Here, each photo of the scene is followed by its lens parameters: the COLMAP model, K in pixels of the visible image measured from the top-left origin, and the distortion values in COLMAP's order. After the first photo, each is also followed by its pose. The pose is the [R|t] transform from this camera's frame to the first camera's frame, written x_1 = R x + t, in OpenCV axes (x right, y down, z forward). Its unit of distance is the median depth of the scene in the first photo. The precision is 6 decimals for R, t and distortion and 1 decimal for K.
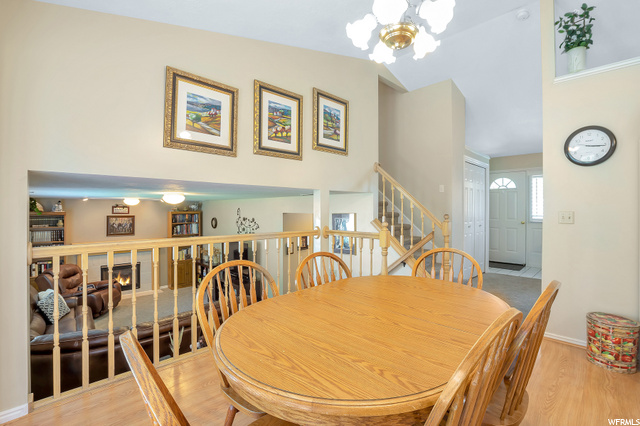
lens RADIAL K [[297.8, 0, 320.9], [0, 297.8, 212.3], [0, 0, 1]] dist [-0.018287, 0.007653]
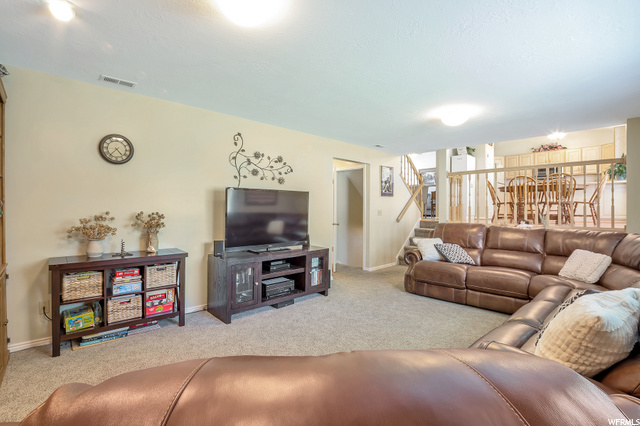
lens RADIAL K [[297.8, 0, 319.2], [0, 297.8, 212.4], [0, 0, 1]] dist [-0.018287, 0.007653]
pose [[0.067880, 0.000727, 0.997693, -0.842002], [0.005245, 0.999986, -0.001086, 0.138784], [-0.997680, 0.005307, 0.067876, 0.841698]]
